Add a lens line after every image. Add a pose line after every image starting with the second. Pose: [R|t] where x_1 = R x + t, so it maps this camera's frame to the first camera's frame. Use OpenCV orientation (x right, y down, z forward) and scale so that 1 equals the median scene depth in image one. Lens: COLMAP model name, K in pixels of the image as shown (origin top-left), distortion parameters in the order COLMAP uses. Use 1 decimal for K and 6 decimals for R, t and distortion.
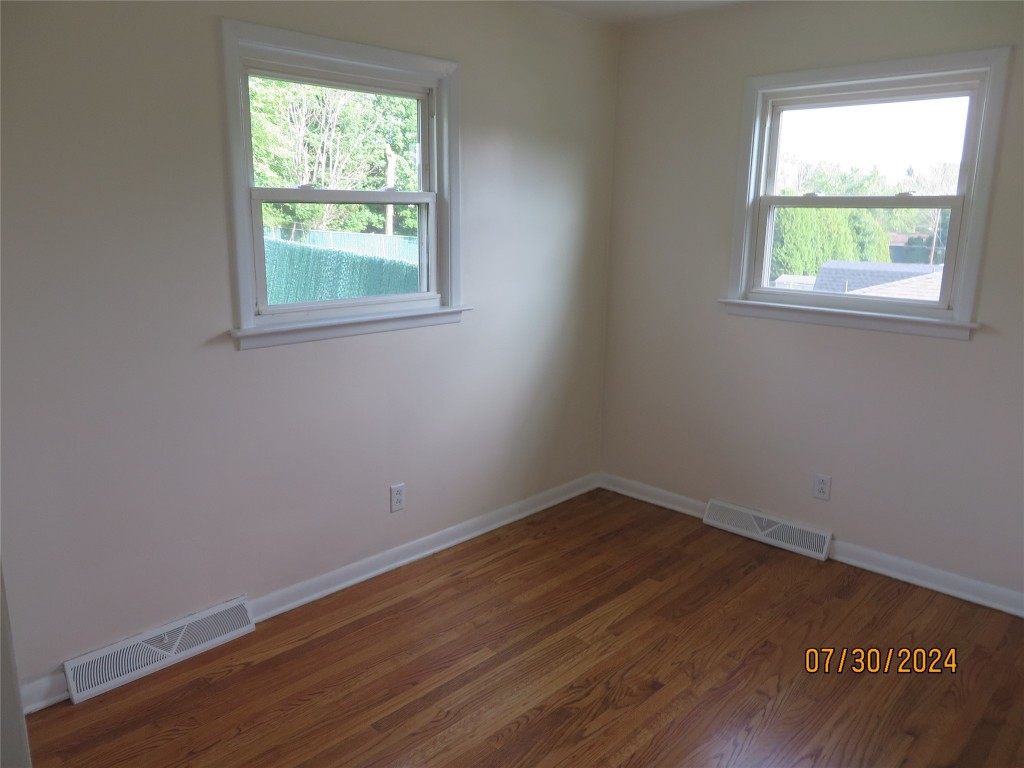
lens RADIAL K [[764.2, 0, 511.4], [0, 764.2, 384.2], [0, 0, 1]] dist [-0.030882, 0.013012]
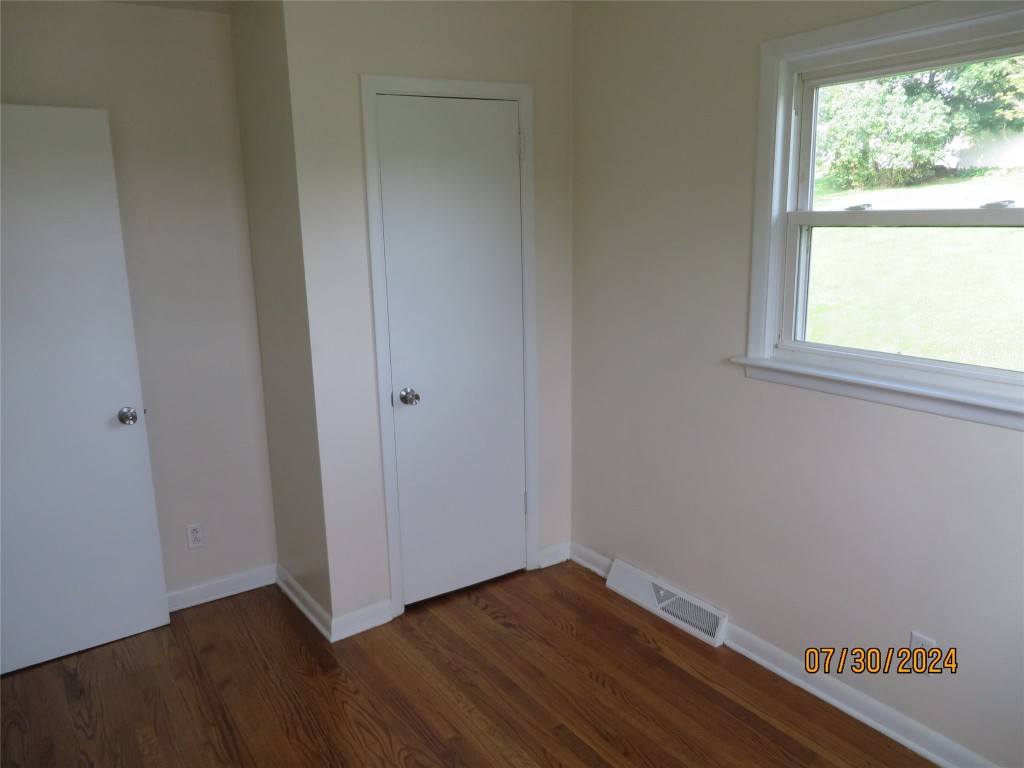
lens RADIAL K [[764.2, 0, 511.4], [0, 764.2, 384.1], [0, 0, 1]] dist [-0.030882, 0.013012]
pose [[-0.214520, 0.201529, -0.955702, 0.654009], [-0.192662, 0.950526, 0.243683, -0.216916], [0.957529, 0.236403, -0.165080, 0.865626]]
